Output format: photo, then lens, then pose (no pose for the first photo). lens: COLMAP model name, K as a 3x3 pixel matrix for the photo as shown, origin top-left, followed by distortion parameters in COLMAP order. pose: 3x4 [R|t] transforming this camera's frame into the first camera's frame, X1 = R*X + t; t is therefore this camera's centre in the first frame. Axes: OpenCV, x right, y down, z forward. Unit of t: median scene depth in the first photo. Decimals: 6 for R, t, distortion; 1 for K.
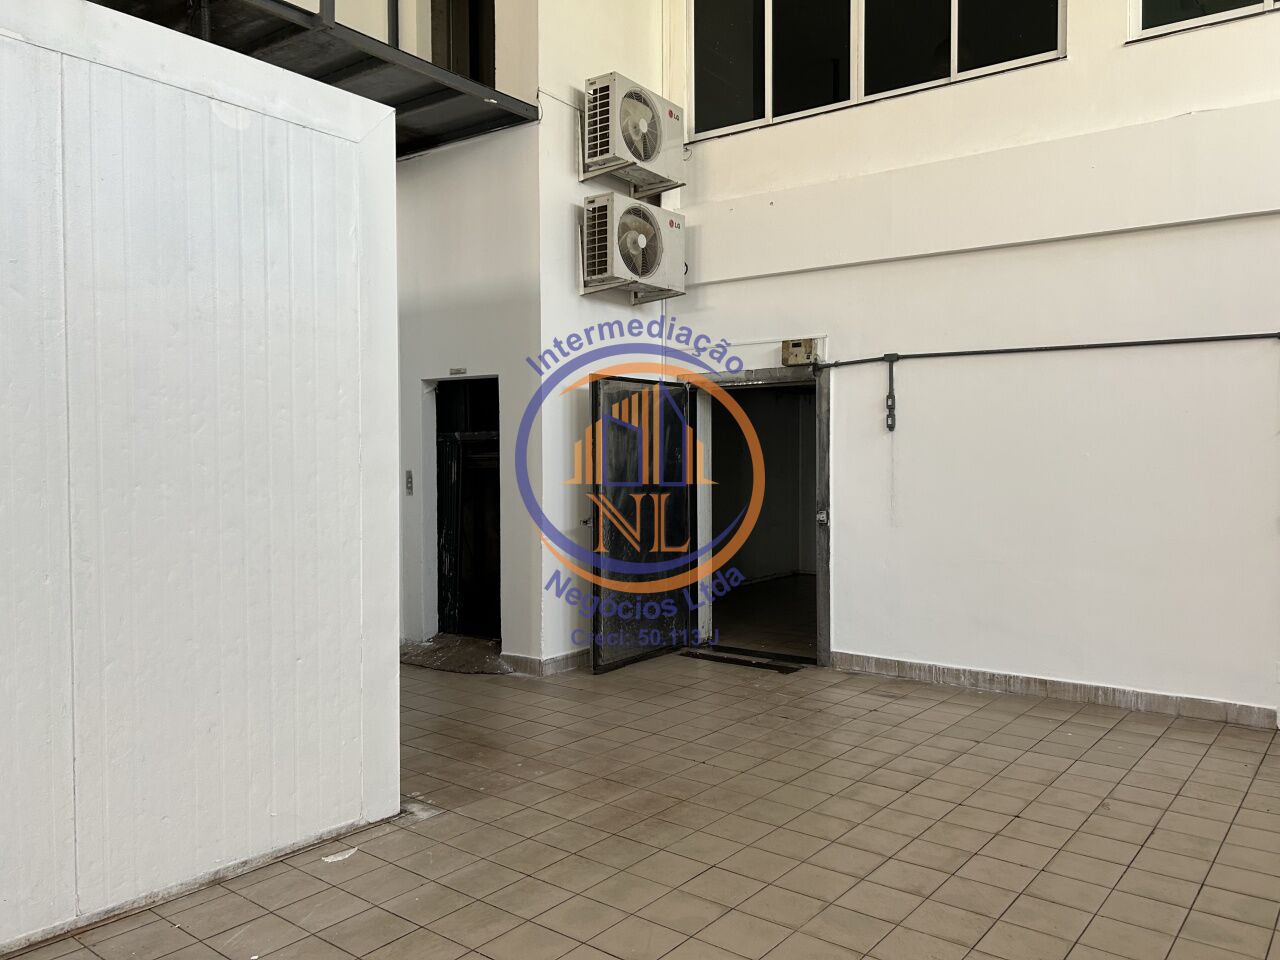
lens RADIAL K [[960.4, 0, 646.3], [0, 960.4, 473.0], [0, 0, 1]] dist [0.049375, -0.056202]
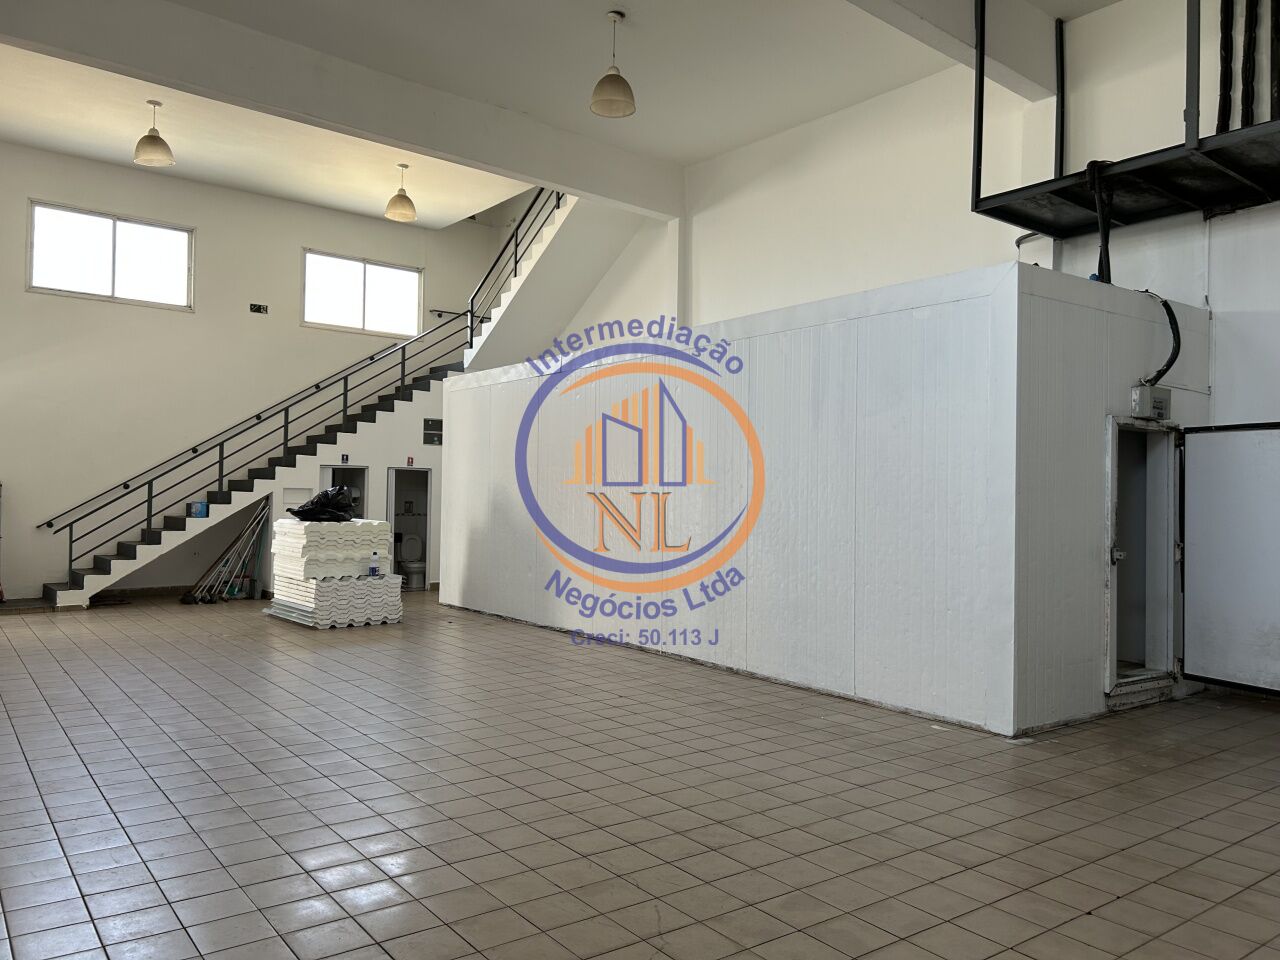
lens RADIAL K [[960.4, 0, 645.1], [0, 960.4, 481.6], [0, 0, 1]] dist [0.049375, -0.056202]
pose [[-0.250845, -0.011807, -0.967955, 0.811384], [-0.030168, 0.999535, -0.004374, -0.006331], [0.967557, 0.028104, -0.251085, 0.510030]]
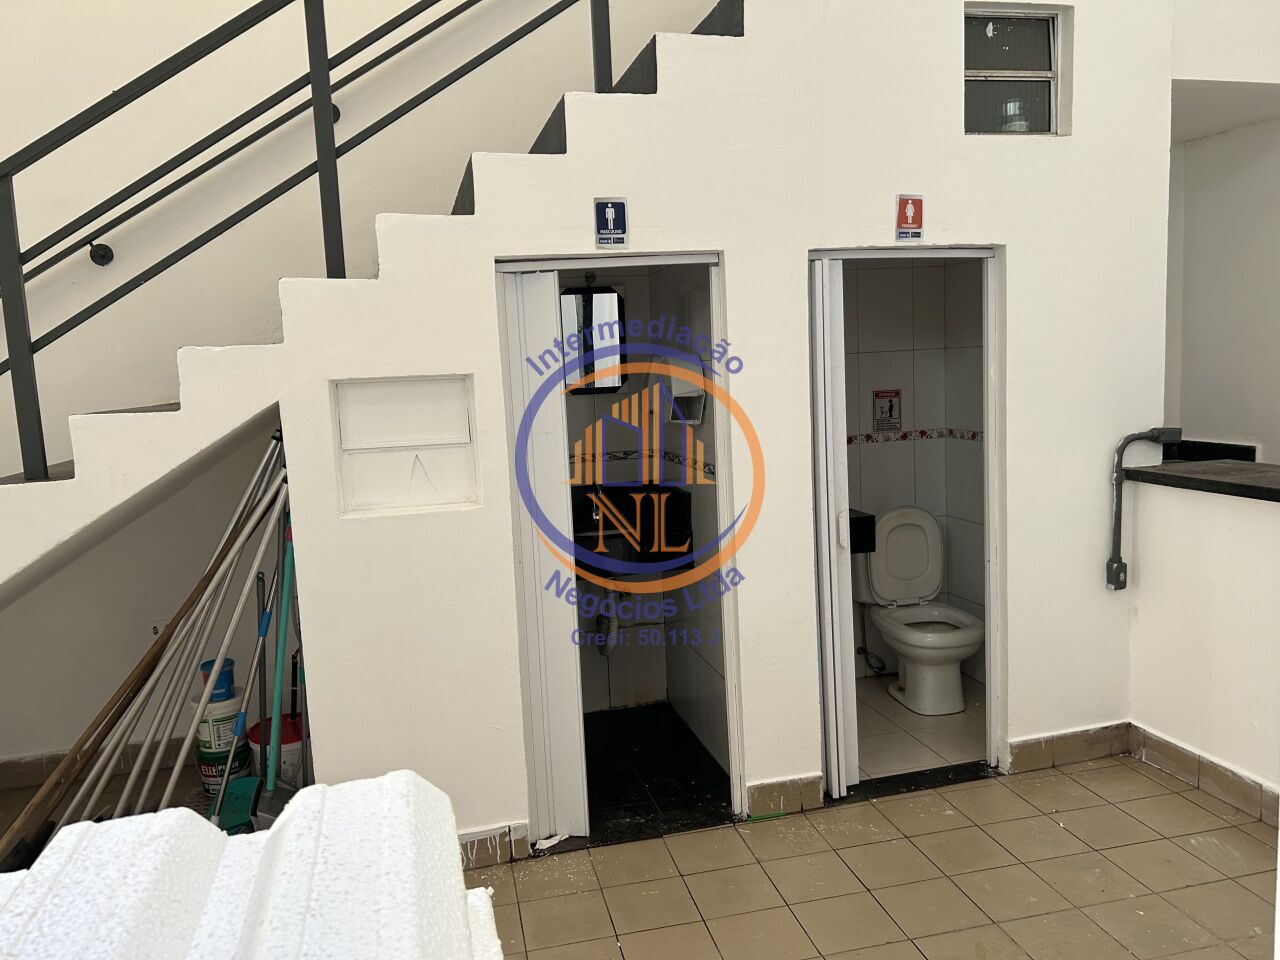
lens RADIAL K [[960.4, 0, 635.0], [0, 960.4, 478.6], [0, 0, 1]] dist [0.049375, -0.056202]
pose [[-0.641476, 0.125275, -0.756845, -0.690254], [0.040581, 0.990736, 0.129594, 0.014583], [0.766069, 0.052418, -0.640617, -0.338552]]
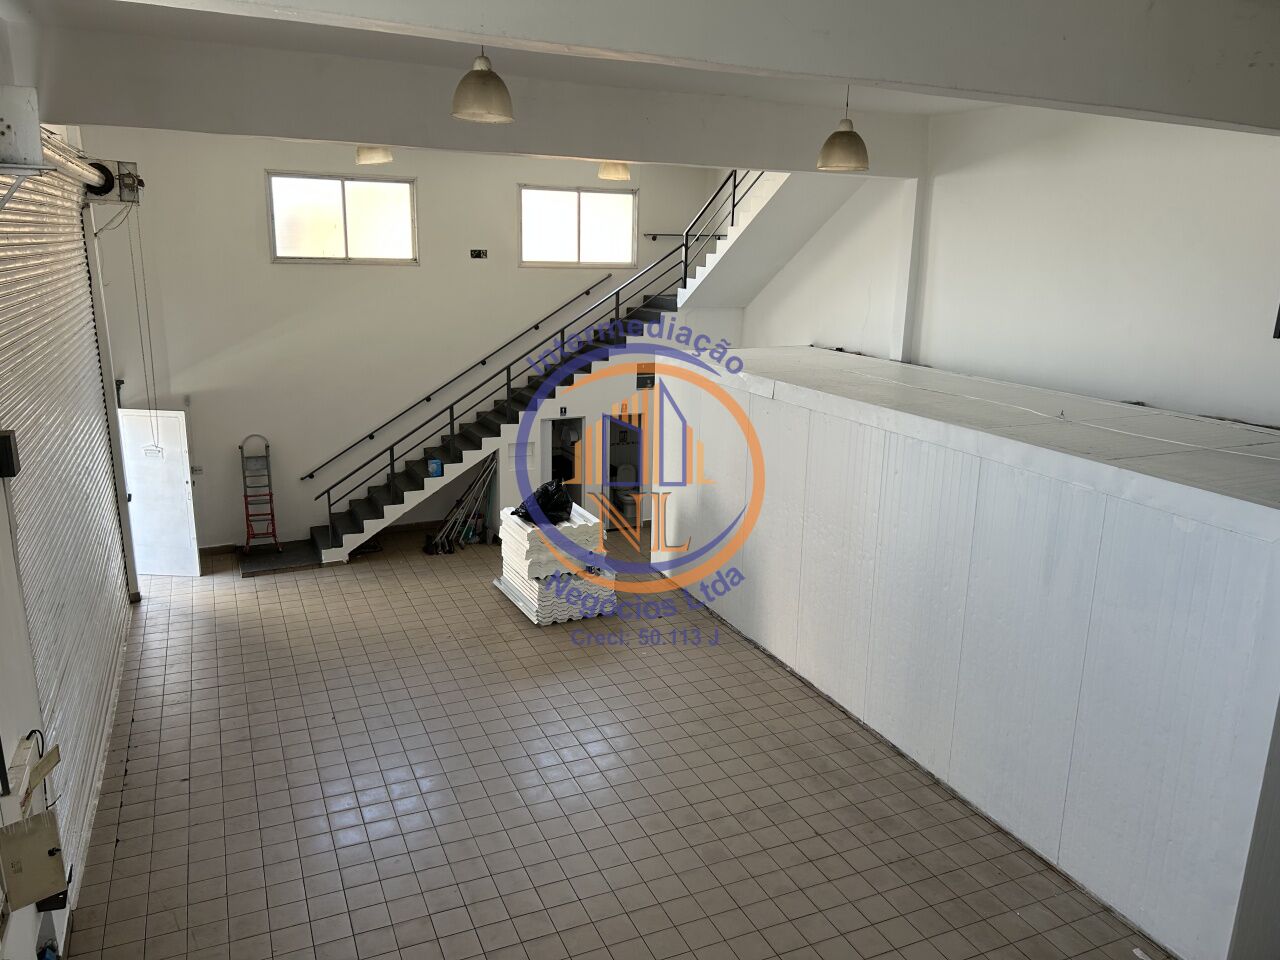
lens RADIAL K [[960.4, 0, 644.4], [0, 960.4, 481.9], [0, 0, 1]] dist [0.049375, -0.056202]
pose [[-0.459643, 0.211510, -0.862550, 0.749250], [-0.032465, 0.966575, 0.254319, -0.439018], [0.887510, 0.144898, -0.437413, 0.475512]]
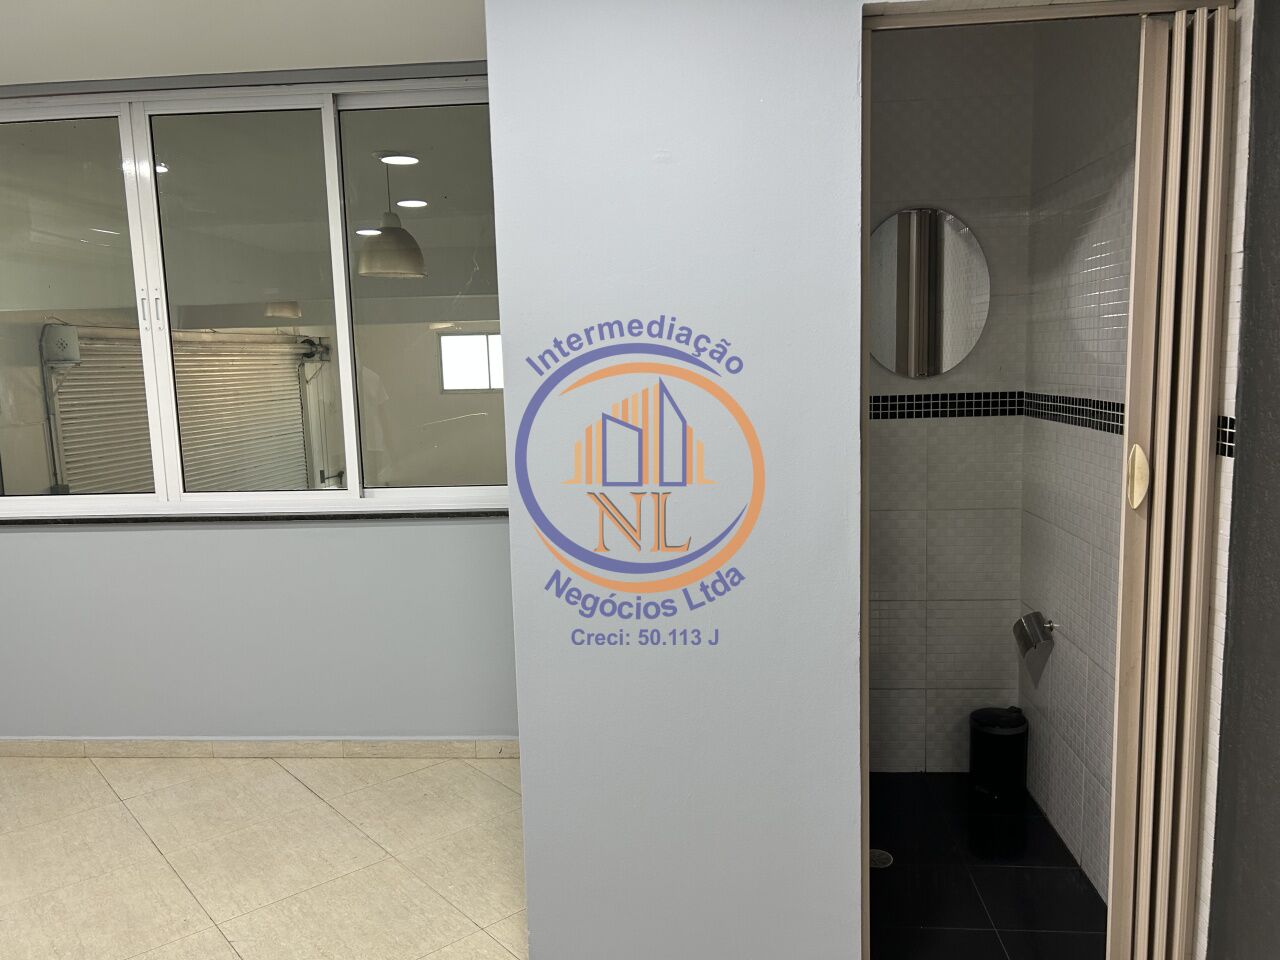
lens RADIAL K [[960.4, 0, 632.6], [0, 960.4, 478.0], [0, 0, 1]] dist [0.049375, -0.056202]
pose [[-0.857776, 0.095860, -0.505007, 0.278133], [0.028003, 0.989713, 0.140303, -0.481336], [0.513261, 0.106207, -0.851636, 1.617313]]
